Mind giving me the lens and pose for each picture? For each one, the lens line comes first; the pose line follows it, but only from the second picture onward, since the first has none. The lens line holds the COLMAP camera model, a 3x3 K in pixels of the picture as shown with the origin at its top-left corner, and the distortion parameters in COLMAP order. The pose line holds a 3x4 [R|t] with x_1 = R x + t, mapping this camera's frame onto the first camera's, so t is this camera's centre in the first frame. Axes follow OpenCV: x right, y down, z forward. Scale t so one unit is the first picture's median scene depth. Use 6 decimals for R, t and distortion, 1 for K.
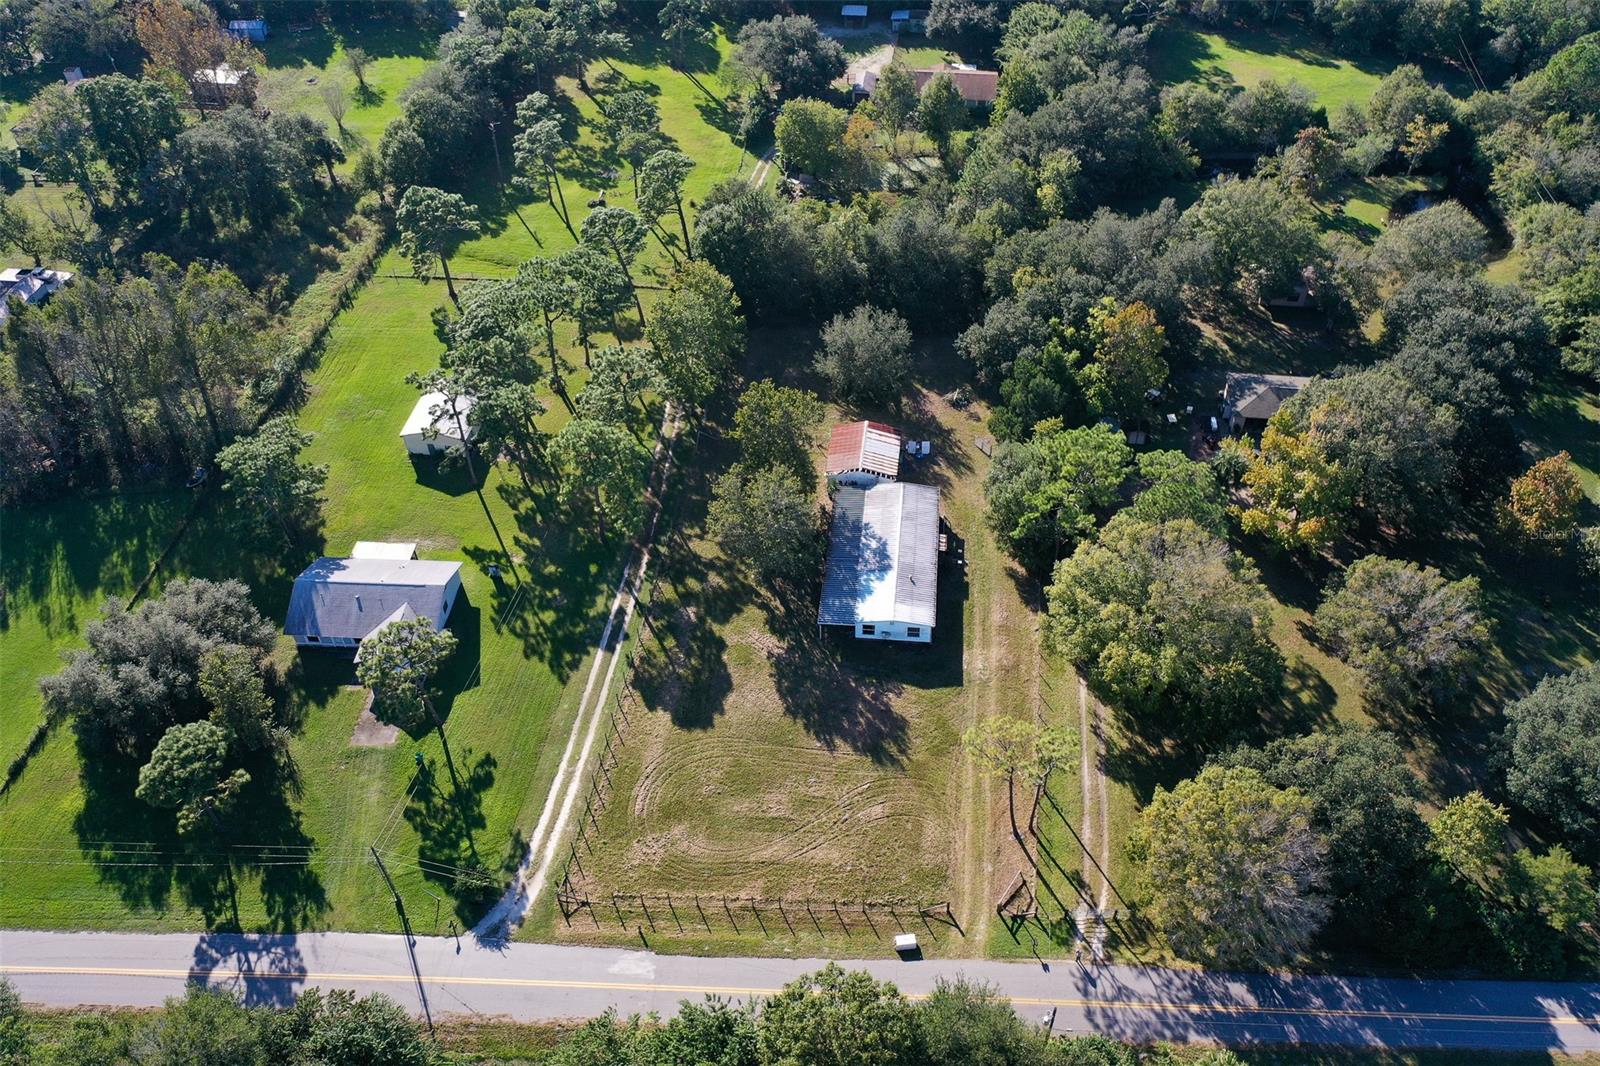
lens RADIAL K [[1261.1, 0, 798.0], [0, 1261.1, 532.3], [0, 0, 1]] dist [0.005182, 0.001644]
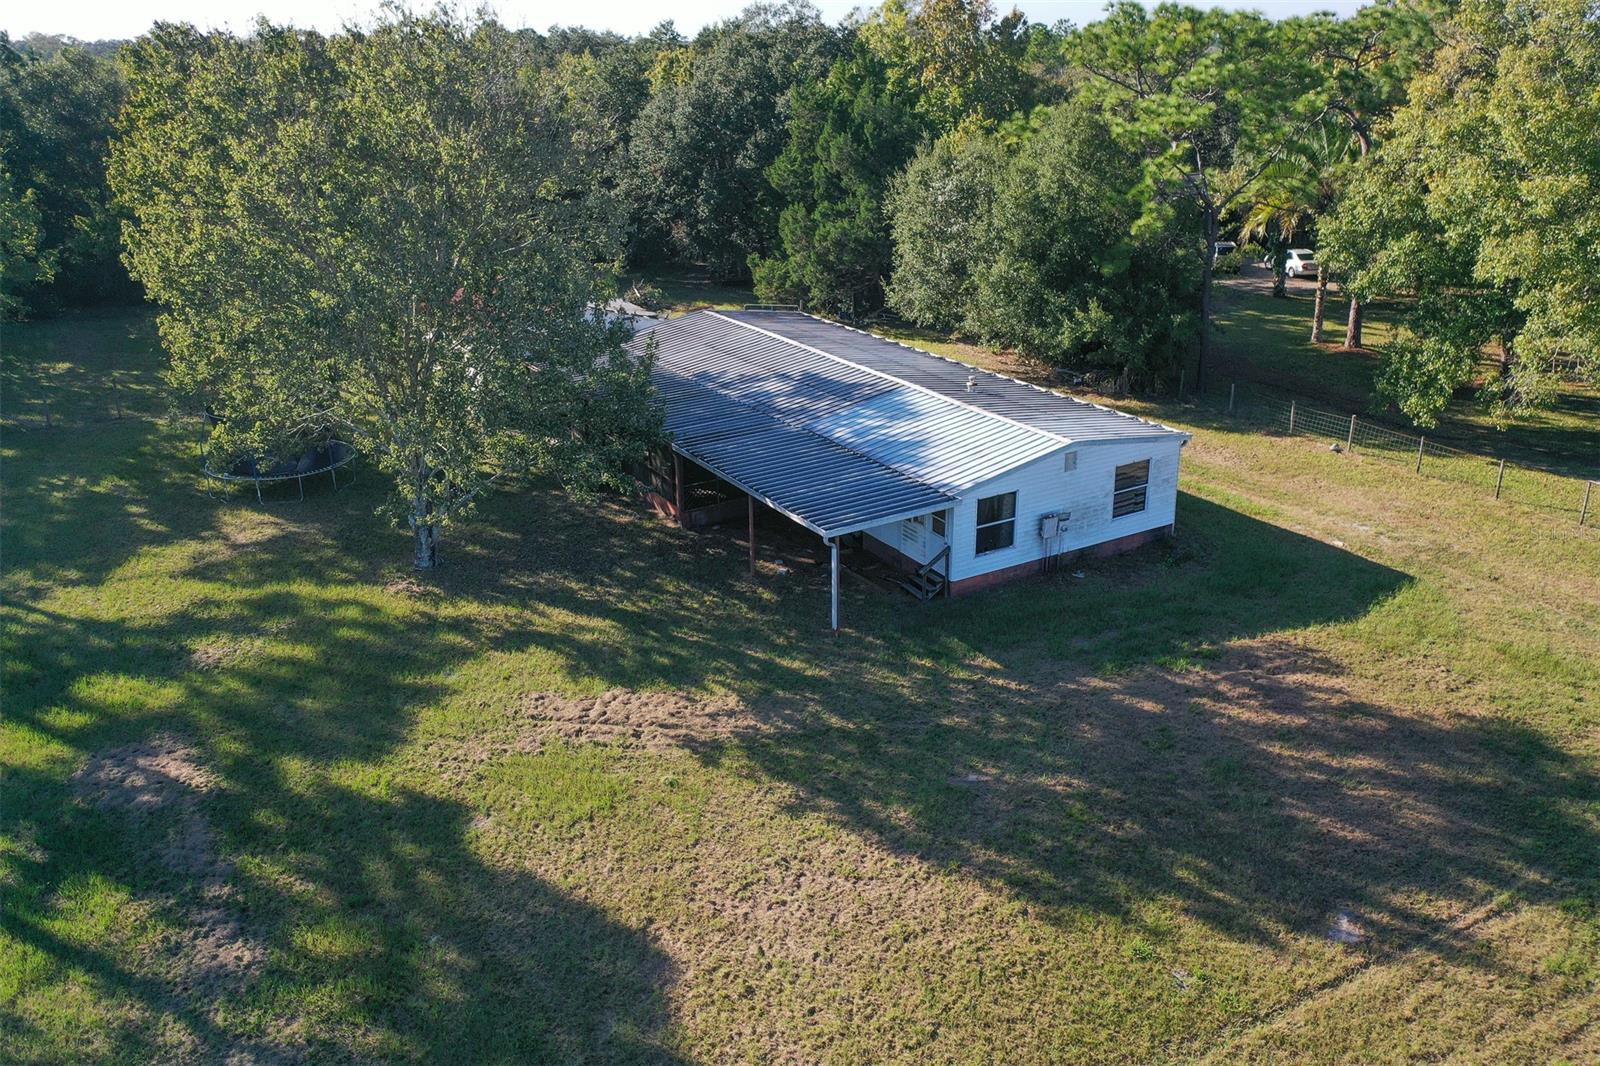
lens RADIAL K [[1261.1, 0, 811.7], [0, 1261.1, 540.4], [0, 0, 1]] dist [0.005182, 0.001644]
pose [[0.797717, -0.215862, 0.563073, -0.109529], [0.422641, 0.866165, -0.266708, 0.126443], [-0.430142, 0.450735, 0.782186, 0.816452]]
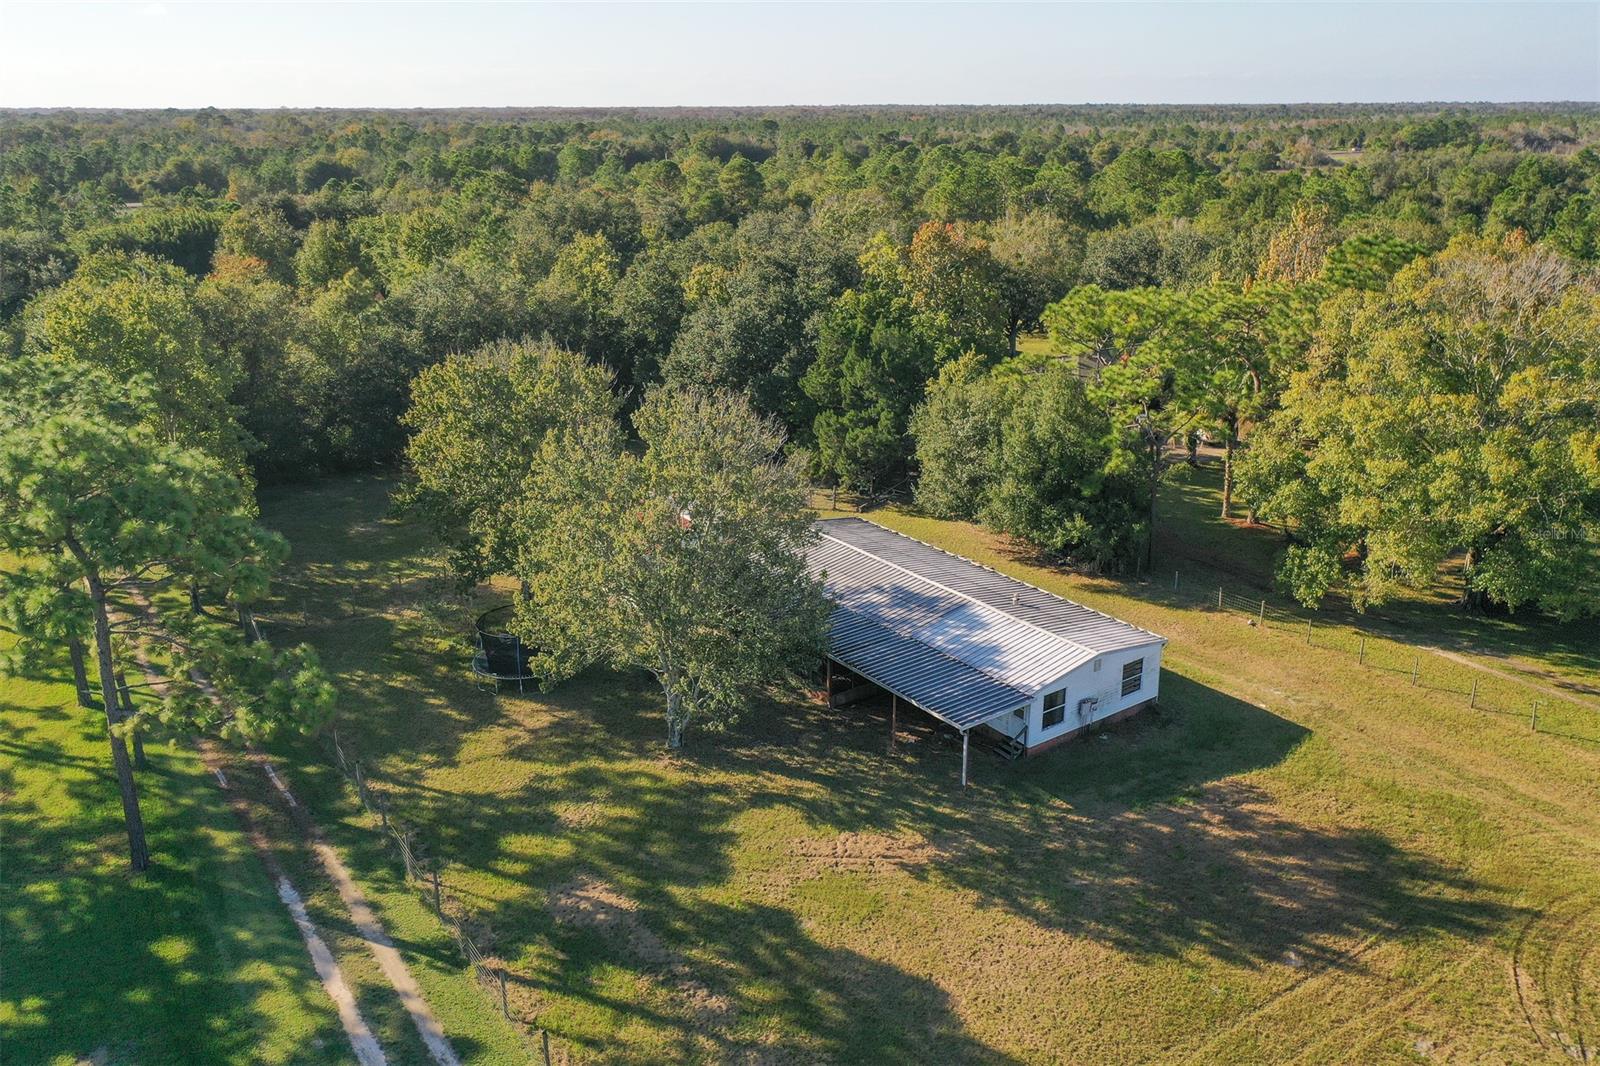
lens RADIAL K [[1261.1, 0, 807.1], [0, 1261.1, 540.5], [0, 0, 1]] dist [0.005182, 0.001644]
pose [[0.742382, -0.211319, 0.635778, -0.229420], [0.465544, 0.845138, -0.262699, 0.096420], [-0.481807, 0.491005, 0.725793, 0.725189]]
